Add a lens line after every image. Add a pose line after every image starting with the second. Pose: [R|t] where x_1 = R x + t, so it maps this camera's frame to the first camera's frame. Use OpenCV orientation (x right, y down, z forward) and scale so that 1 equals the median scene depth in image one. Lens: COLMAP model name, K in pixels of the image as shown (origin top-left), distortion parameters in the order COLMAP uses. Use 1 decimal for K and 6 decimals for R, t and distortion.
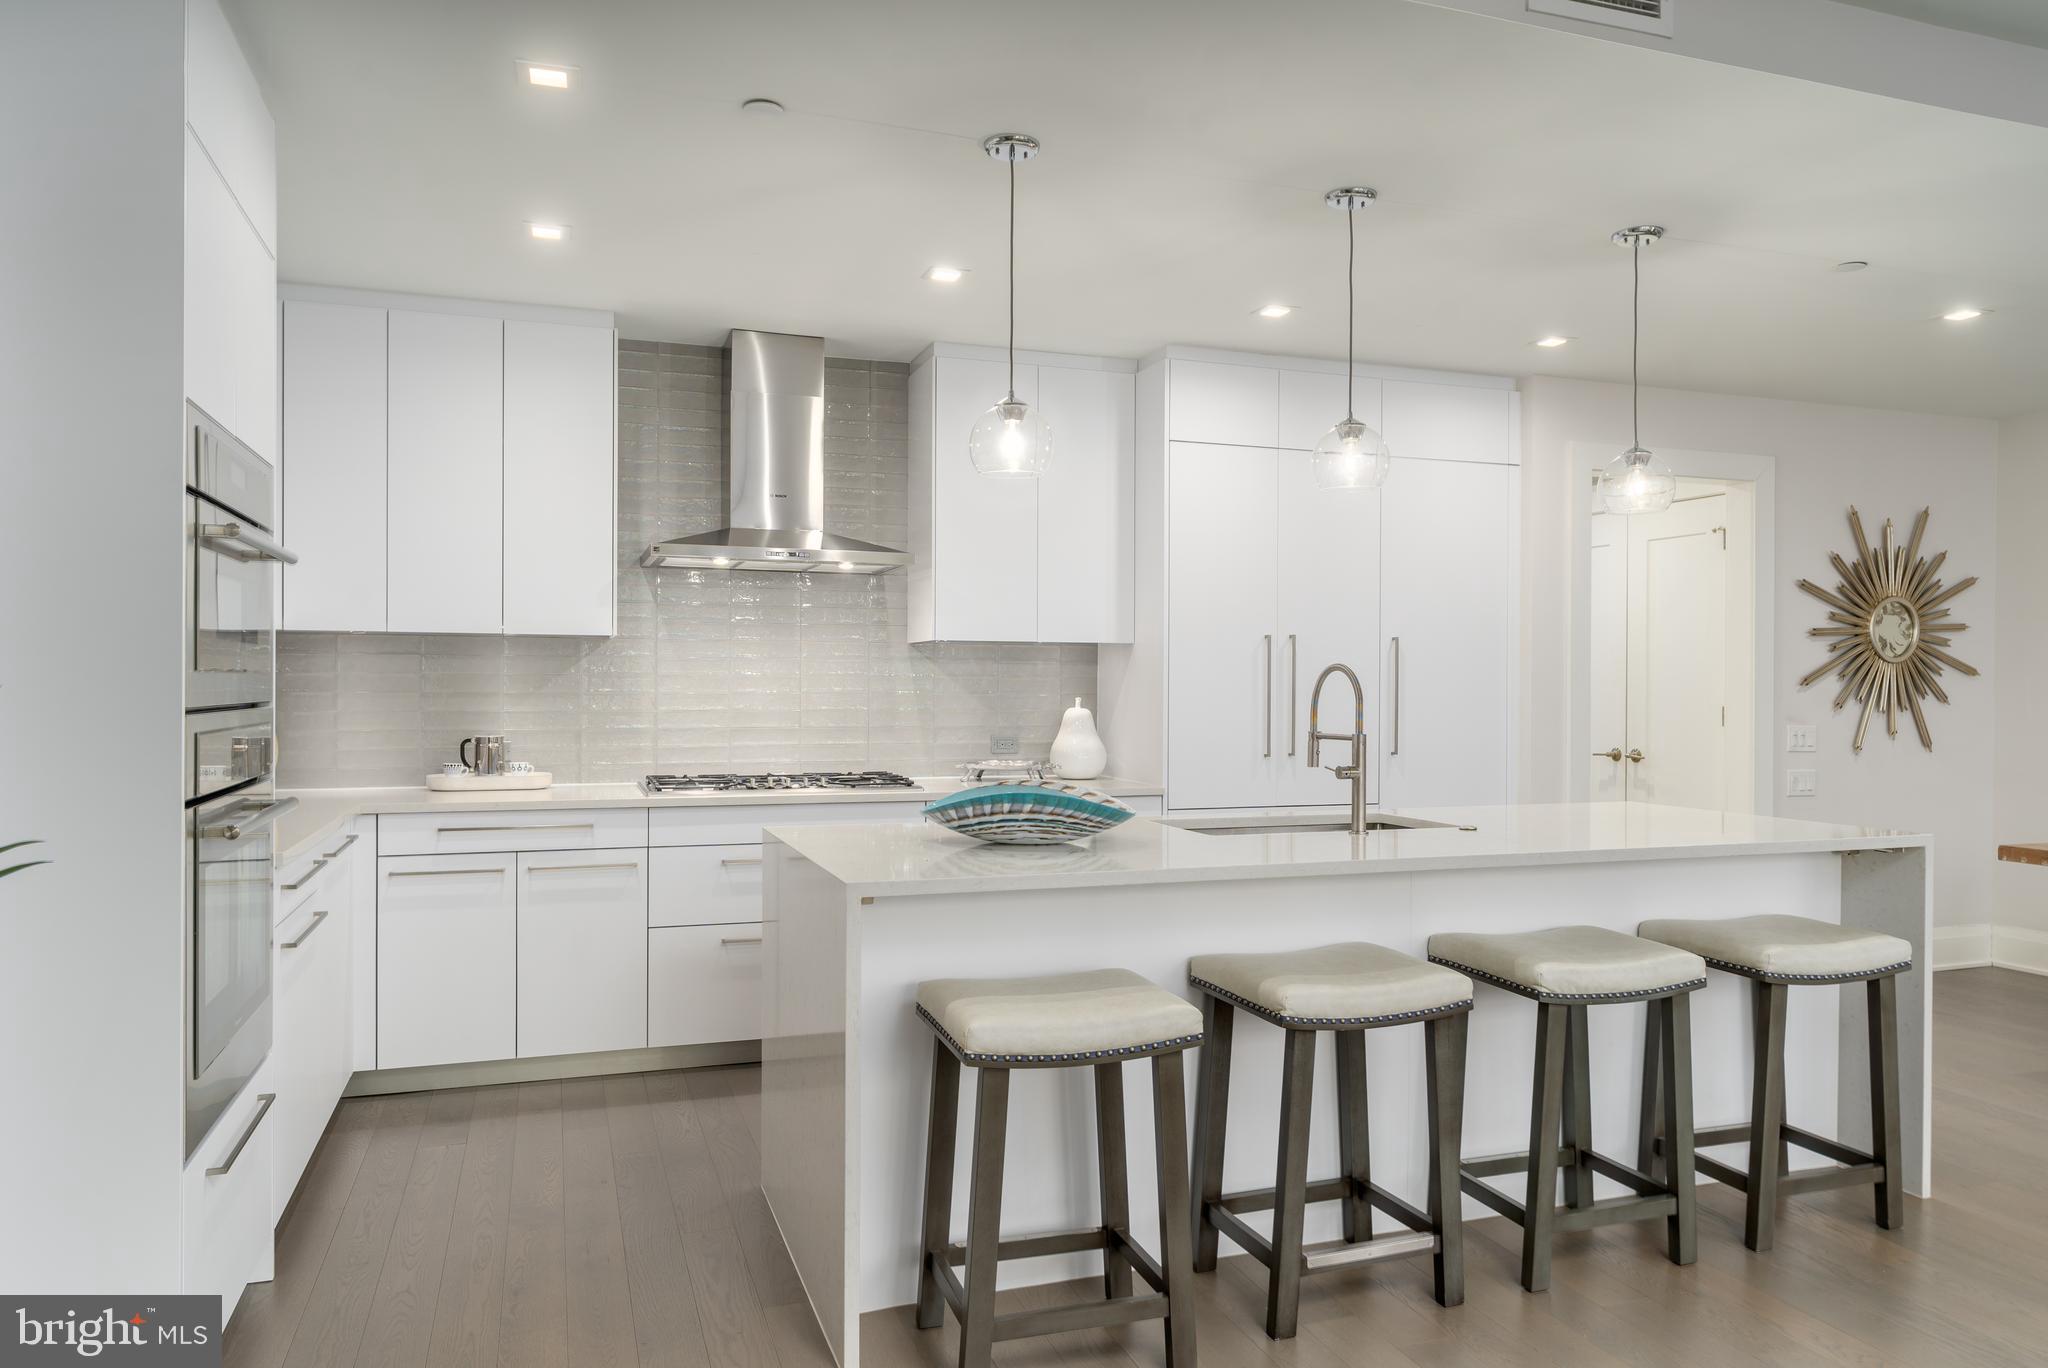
lens RADIAL K [[1311.6, 0, 1033.2], [0, 1311.6, 678.1], [0, 0, 1]] dist [0.003586, -0.002019]
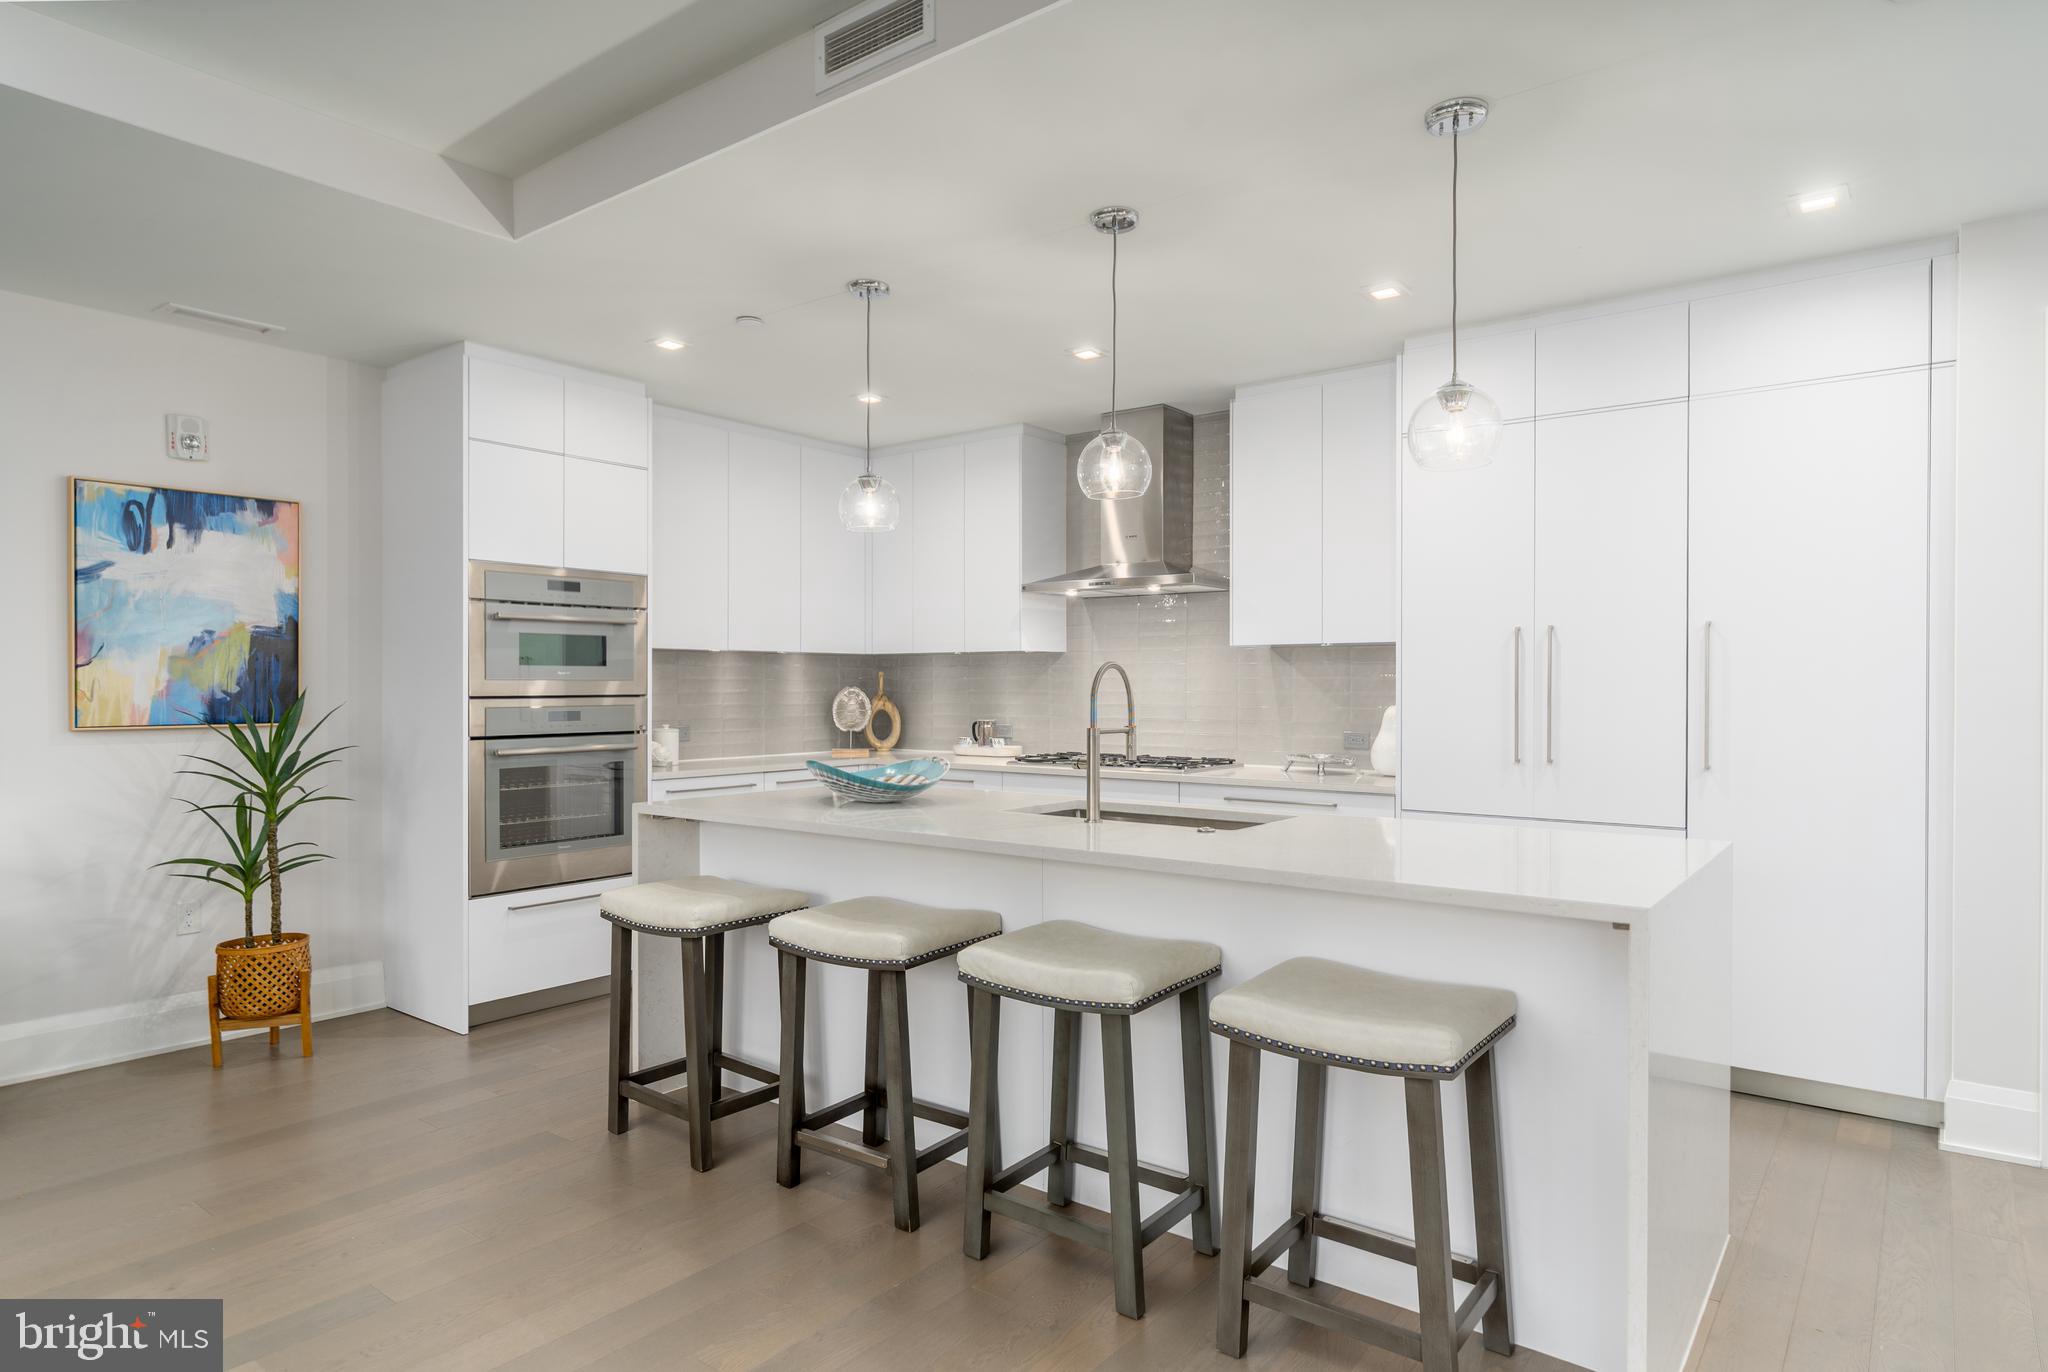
lens RADIAL K [[1188.4, 0, 1028.2], [0, 1188.4, 695.2], [0, 0, 1]] dist [-0.002169, 0.000195]
pose [[0.527294, 0.000612, -0.849682, 0.837948], [0.008613, 0.999945, 0.006065, 0.007837], [0.849639, -0.010516, 0.527260, 0.360981]]
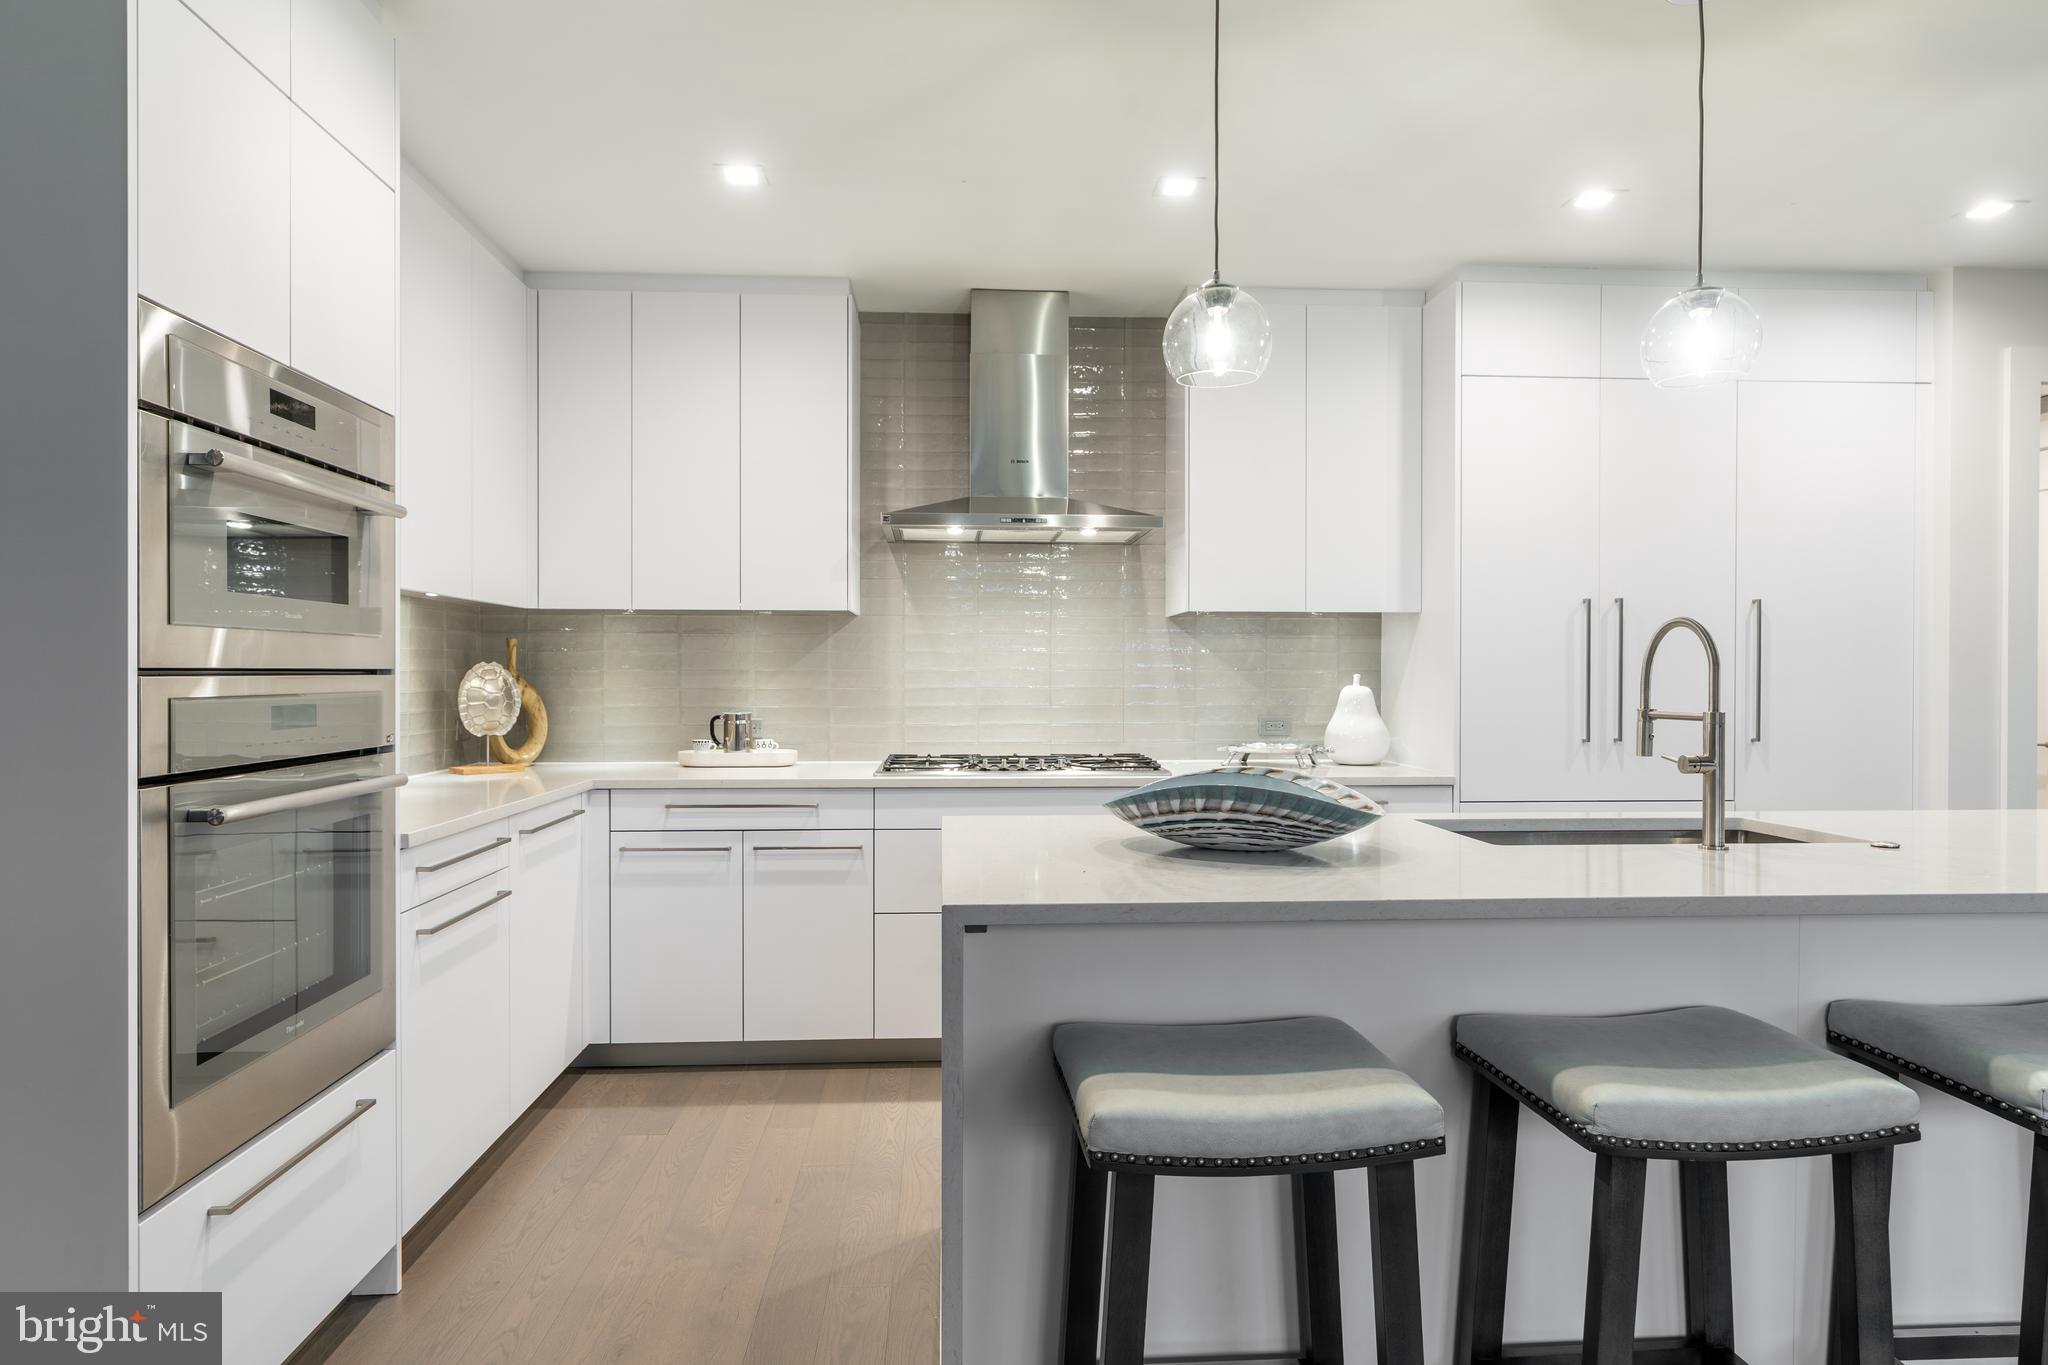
lens RADIAL K [[1188.4, 0, 1011.0], [0, 1188.4, 679.0], [0, 0, 1]] dist [-0.002169, 0.000195]
pose [[0.960157, -0.003488, -0.279440, 0.045529], [0.006034, 0.999948, 0.008250, 0.013098], [0.279396, -0.009607, 0.960128, 0.203184]]
